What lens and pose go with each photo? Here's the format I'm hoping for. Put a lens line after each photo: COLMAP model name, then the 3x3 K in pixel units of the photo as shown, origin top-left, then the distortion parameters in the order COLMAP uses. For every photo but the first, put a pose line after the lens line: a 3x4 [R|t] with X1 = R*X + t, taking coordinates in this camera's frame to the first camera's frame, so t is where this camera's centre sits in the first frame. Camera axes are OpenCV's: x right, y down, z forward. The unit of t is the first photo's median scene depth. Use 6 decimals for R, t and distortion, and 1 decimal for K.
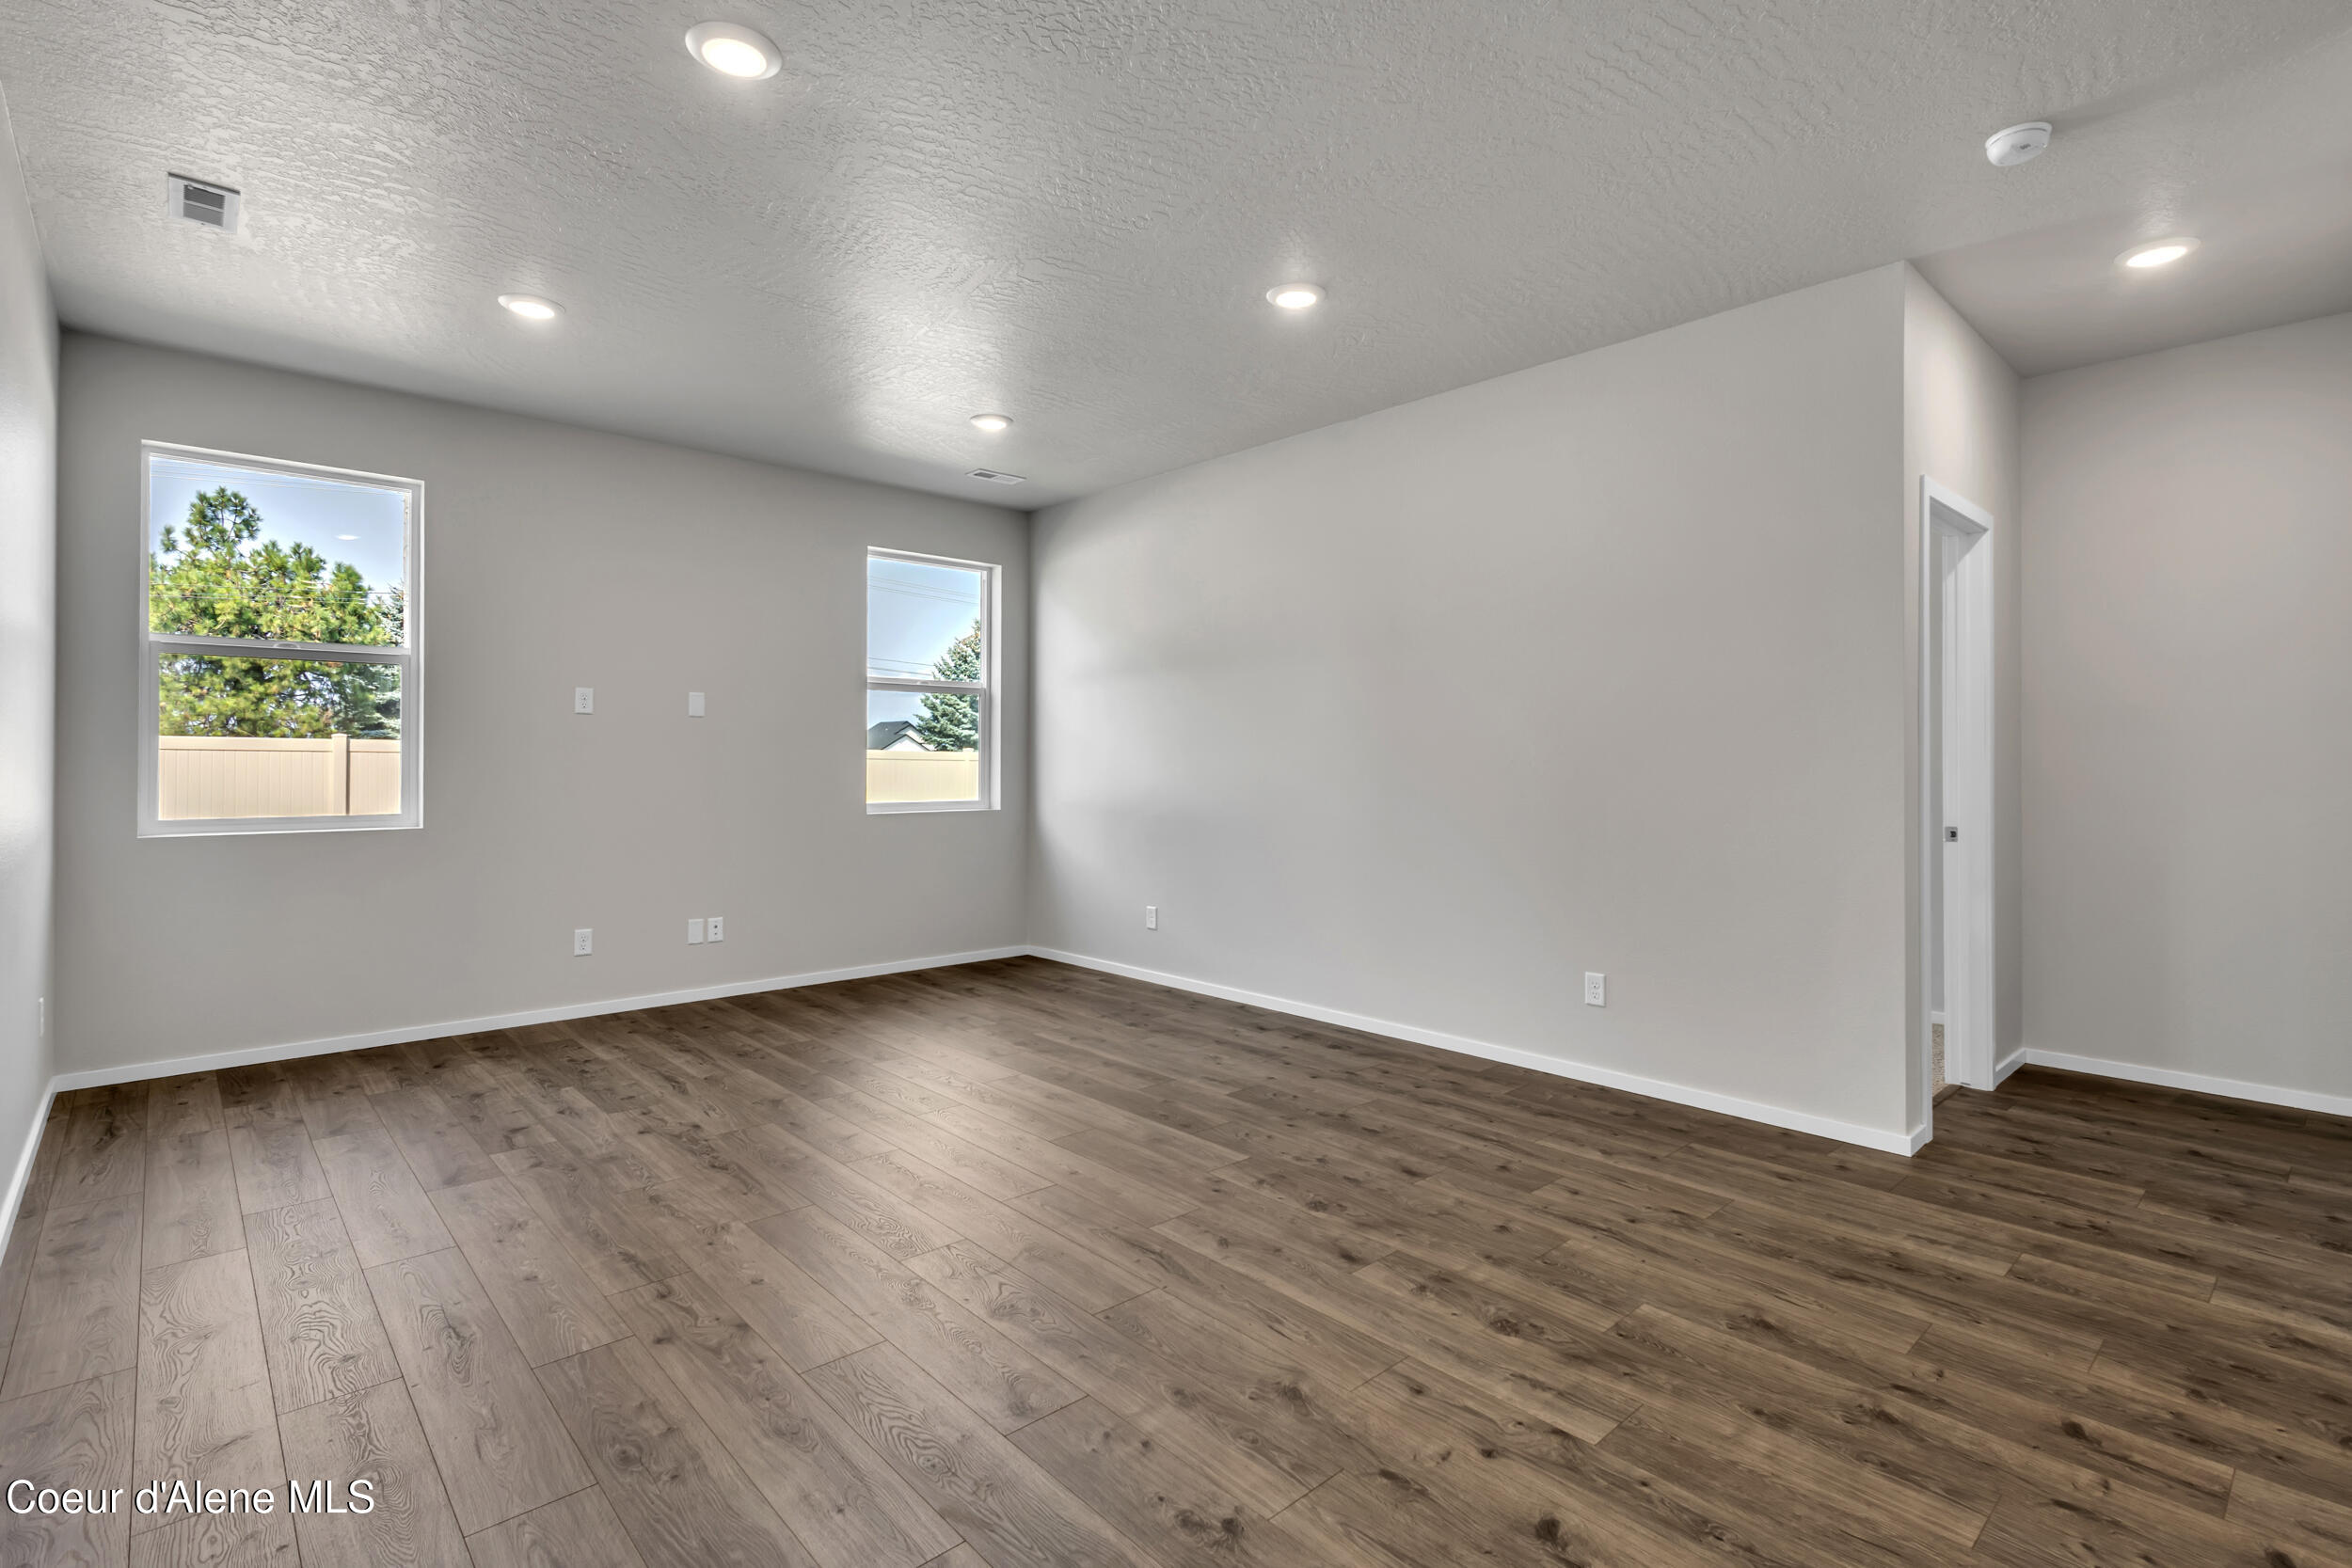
lens RADIAL K [[1088.4, 0, 1162.6], [0, 1088.4, 765.4], [0, 0, 1]] dist [0.011754, -0.003749]
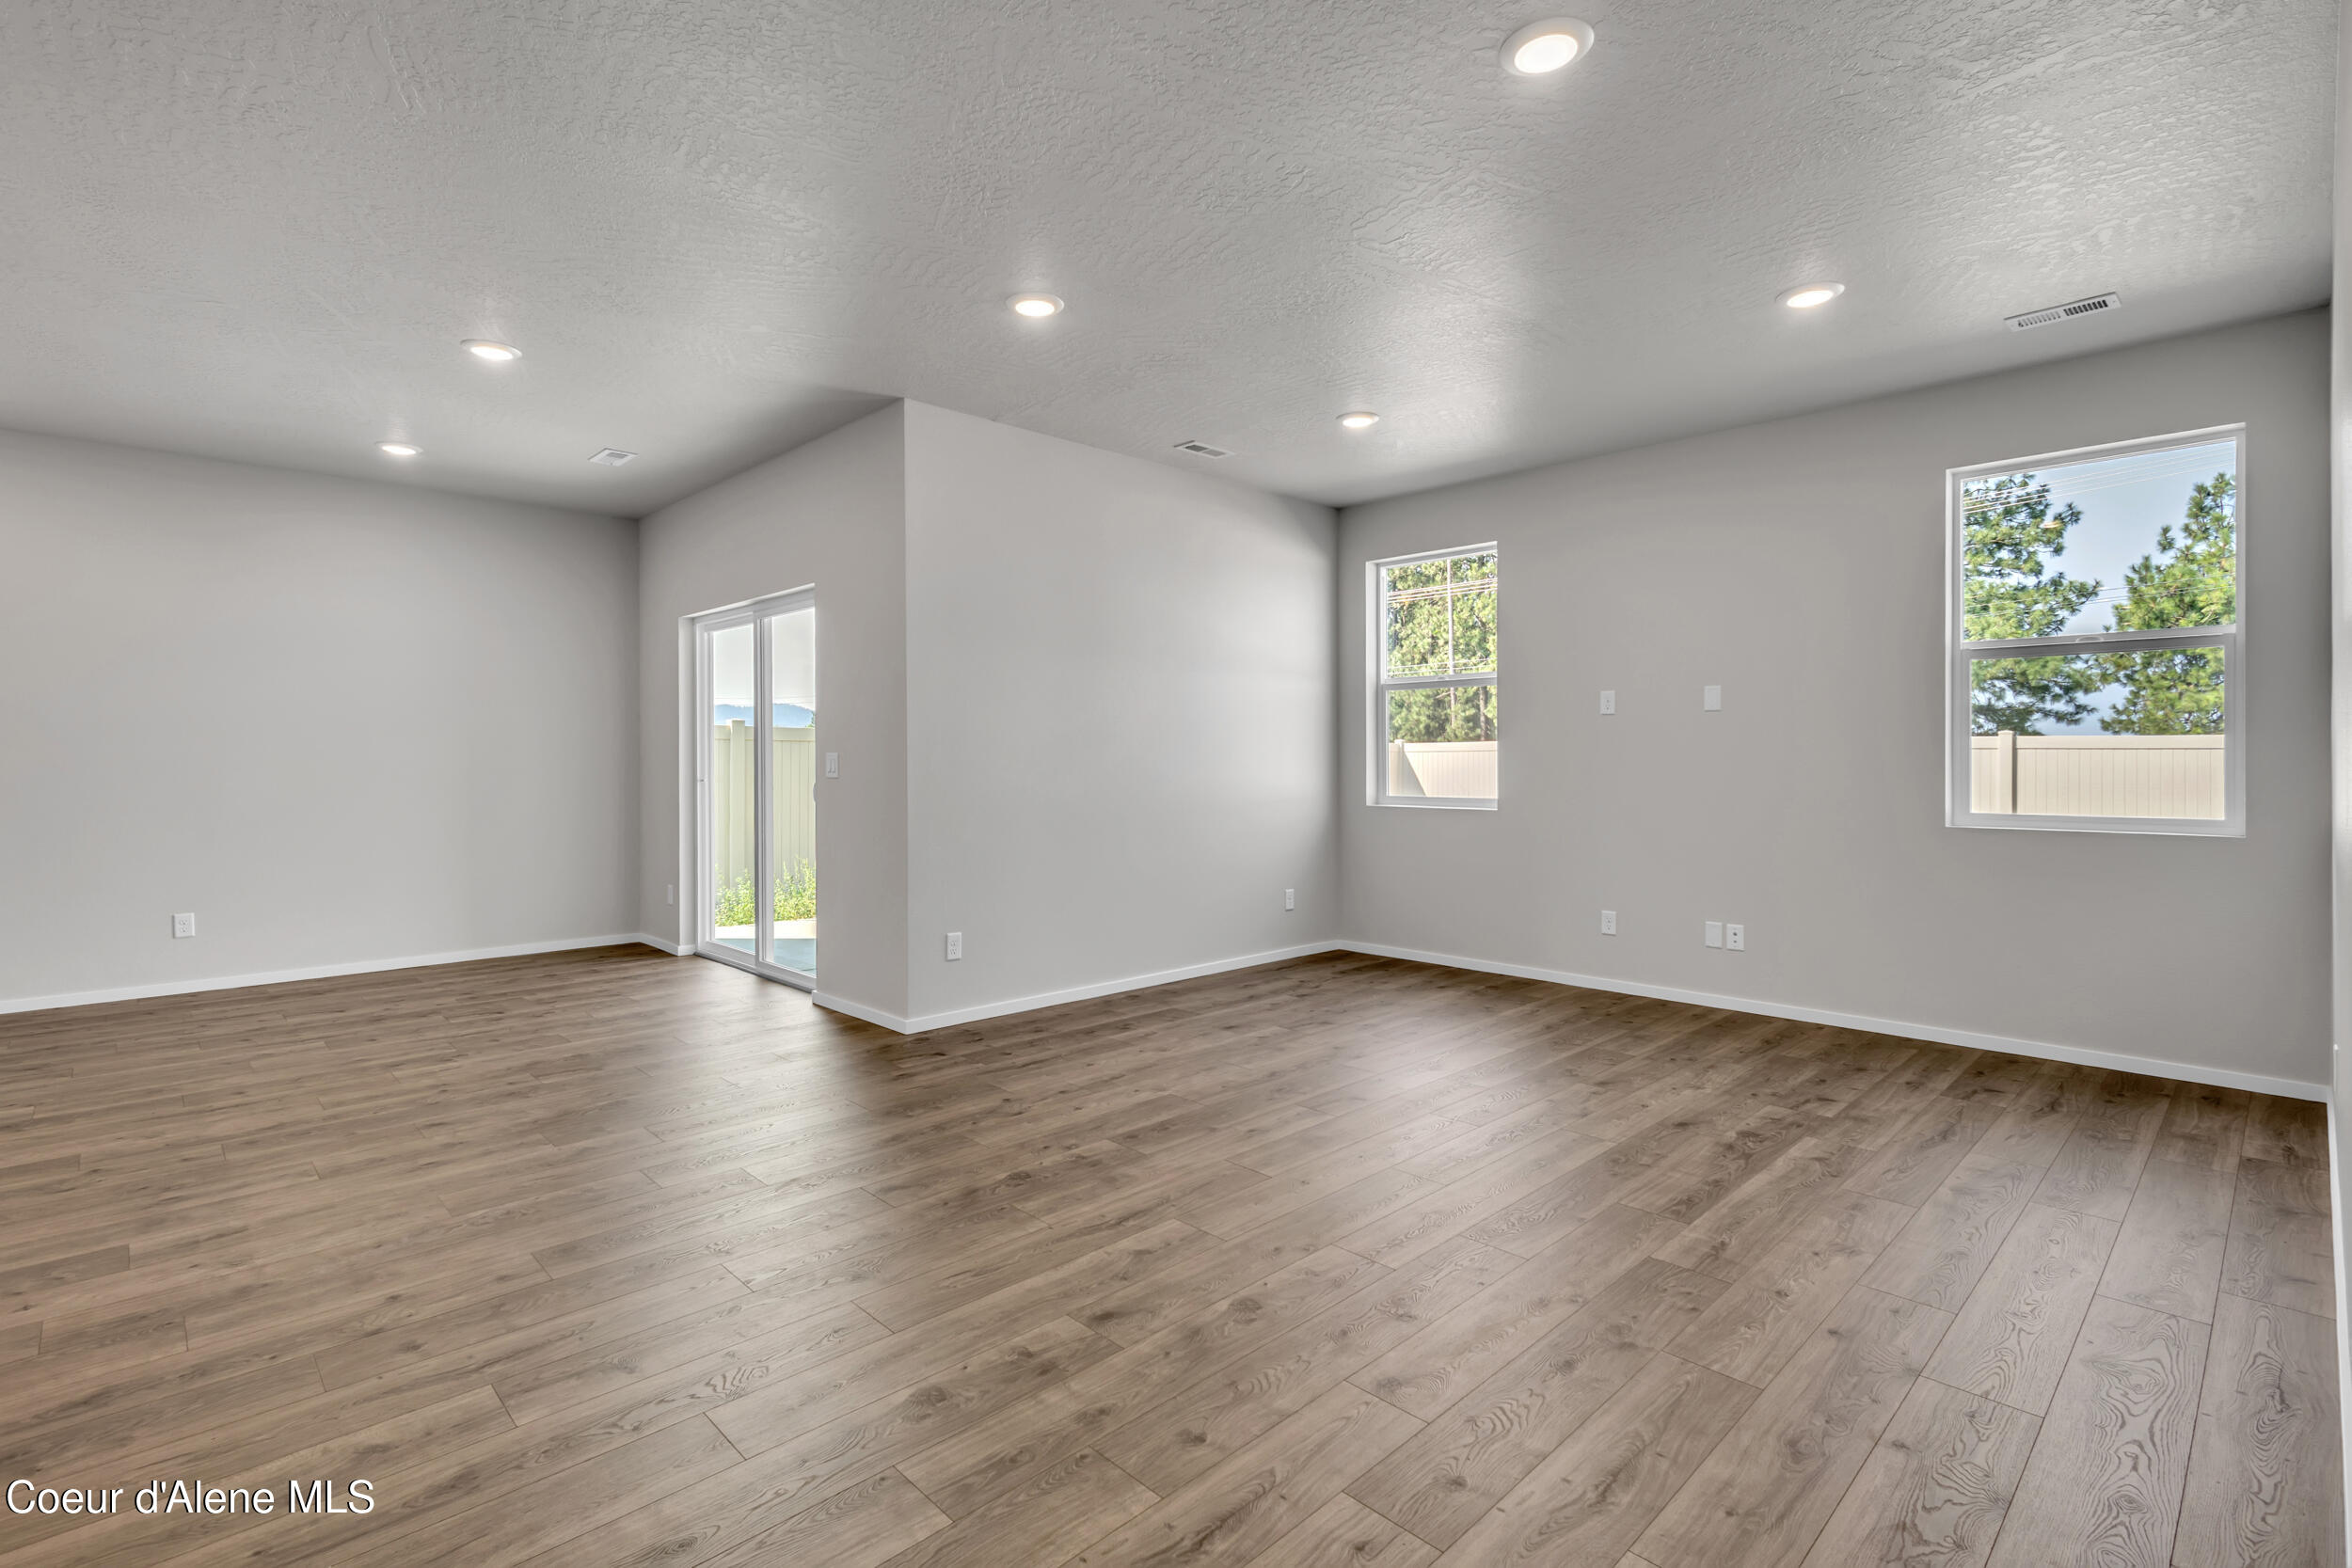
lens RADIAL K [[1088.4, 0, 1187.0], [0, 1088.4, 776.9], [0, 0, 1]] dist [0.011754, -0.003749]
pose [[0.040438, 0.013899, -0.999085, 0.584225], [-0.001896, 0.999903, 0.013834, 0.001122], [0.999180, 0.001335, 0.040461, 0.572784]]
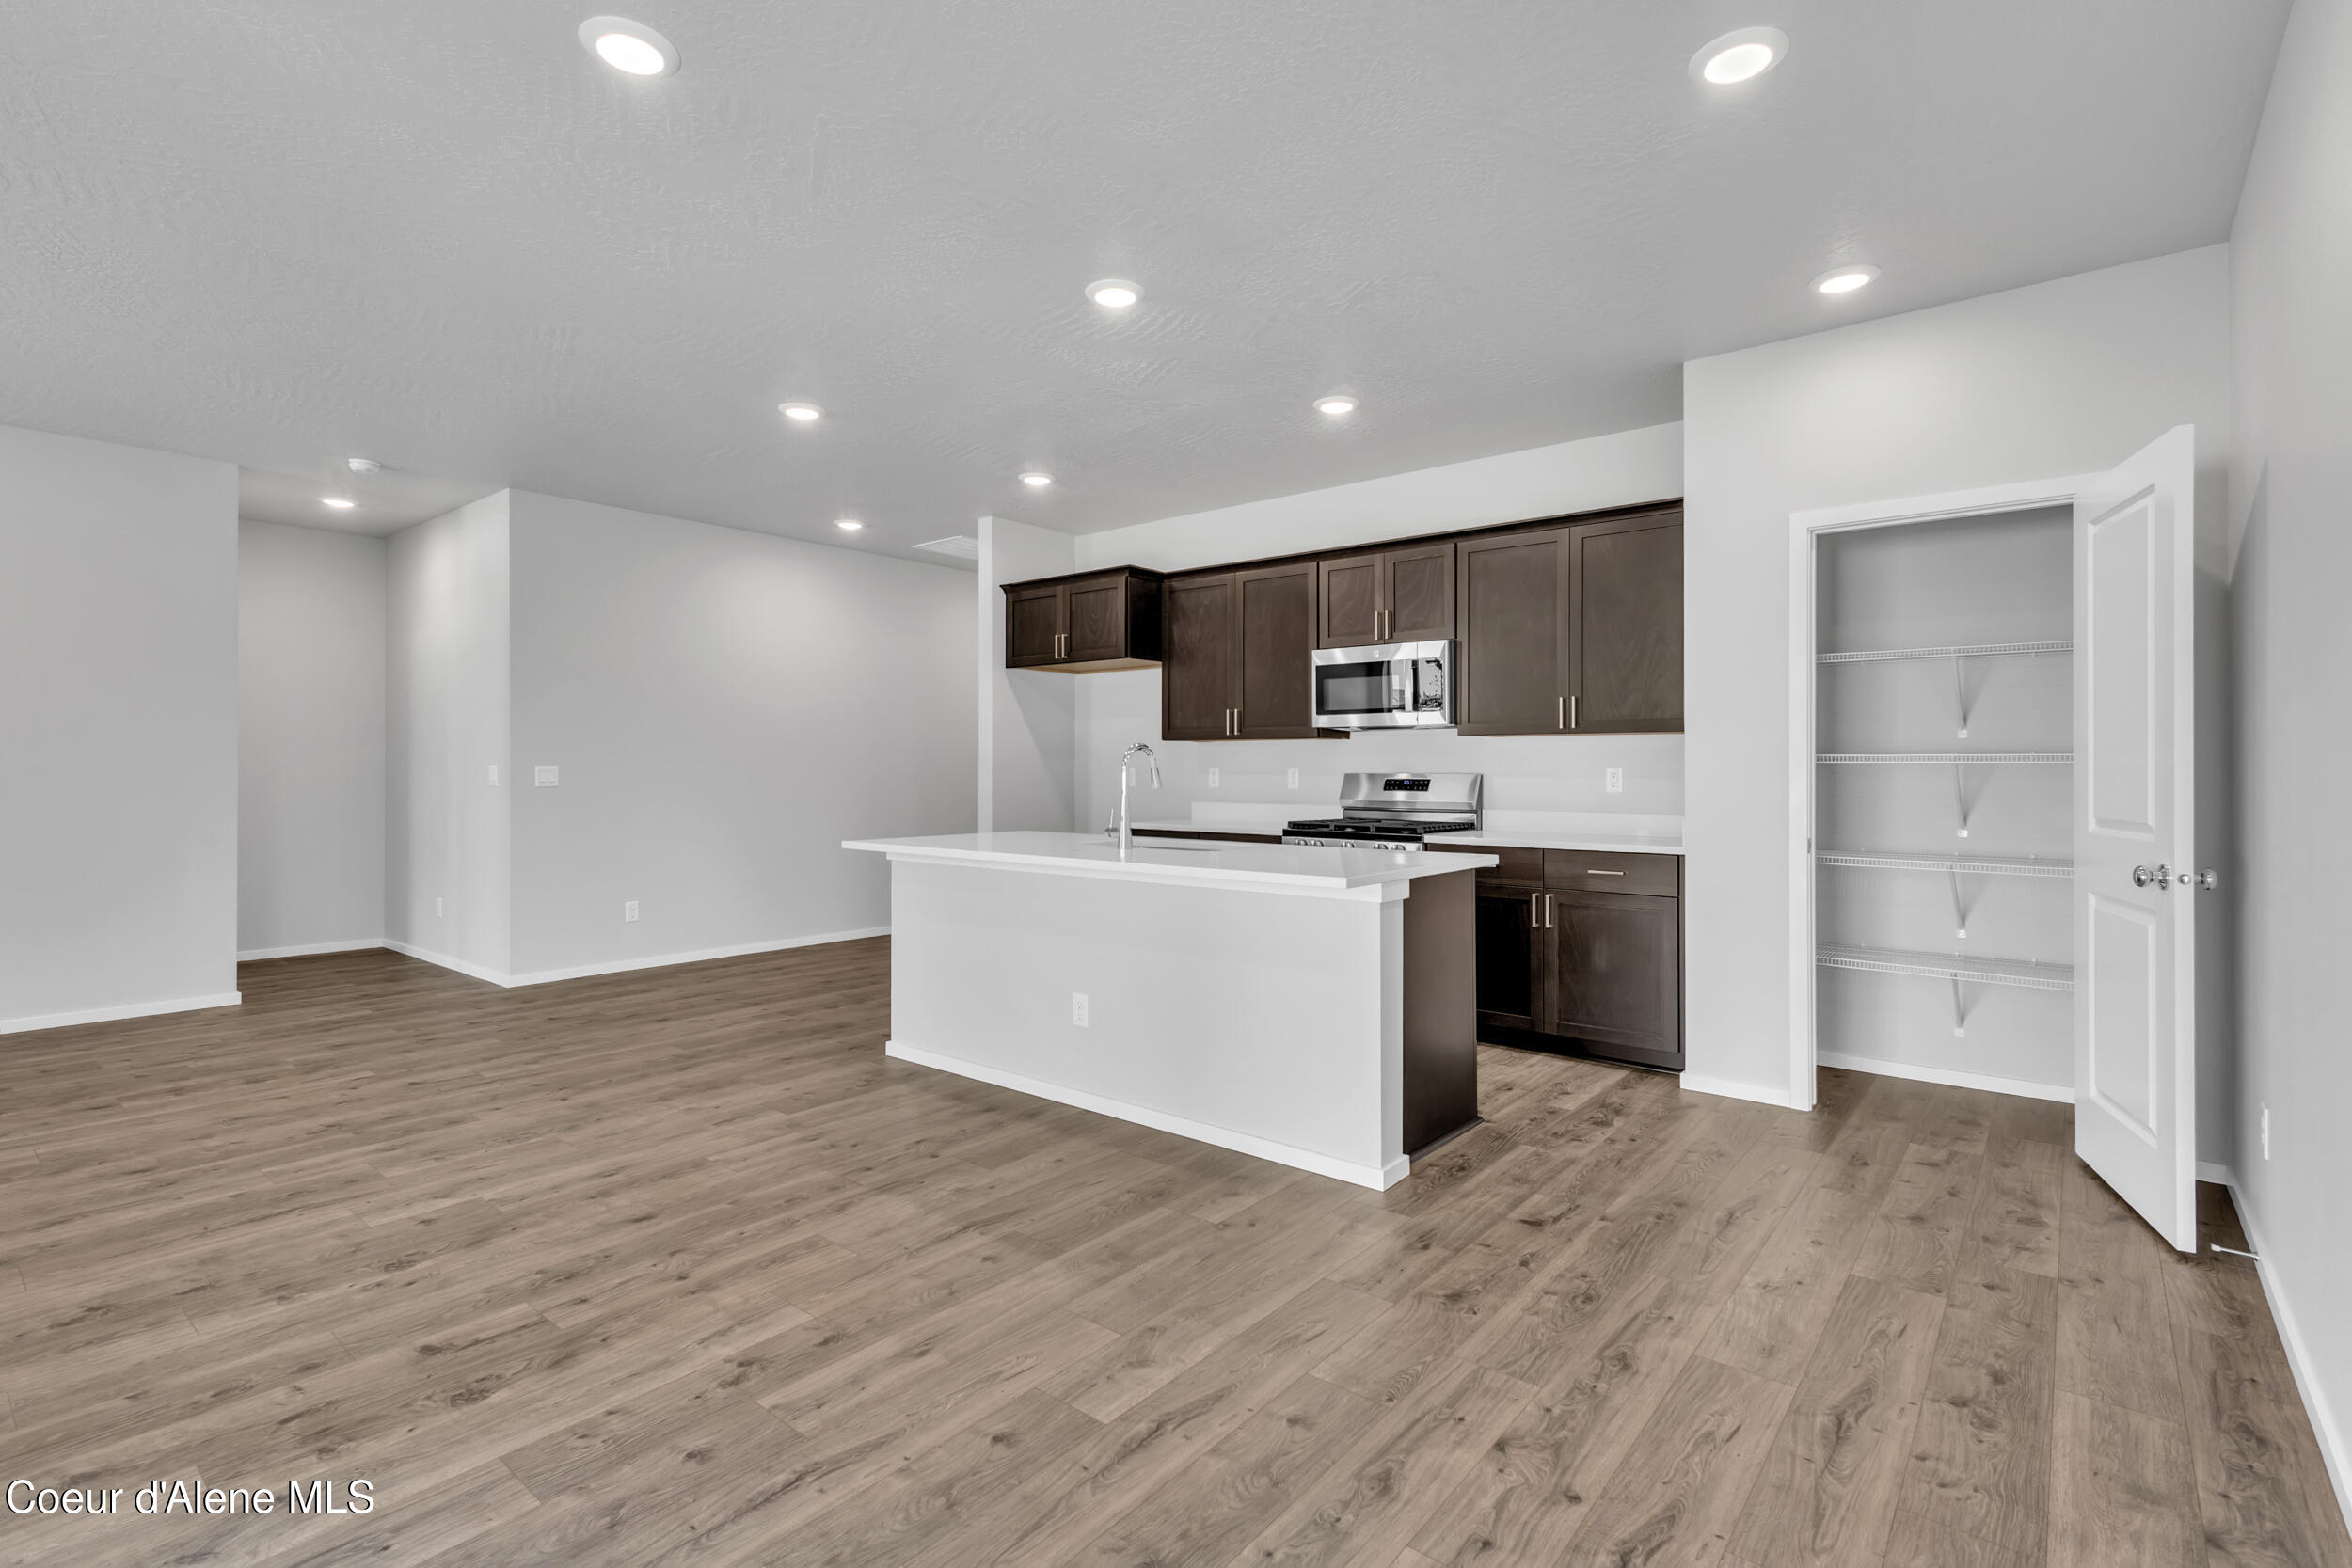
lens RADIAL K [[1088.4, 0, 1181.7], [0, 1088.4, 764.1], [0, 0, 1]] dist [0.011754, -0.003749]
pose [[-0.149124, 0.001301, 0.988818, -0.833358], [0.002910, 0.999995, -0.000877, -0.002229], [-0.988814, 0.002747, -0.149127, -0.118854]]
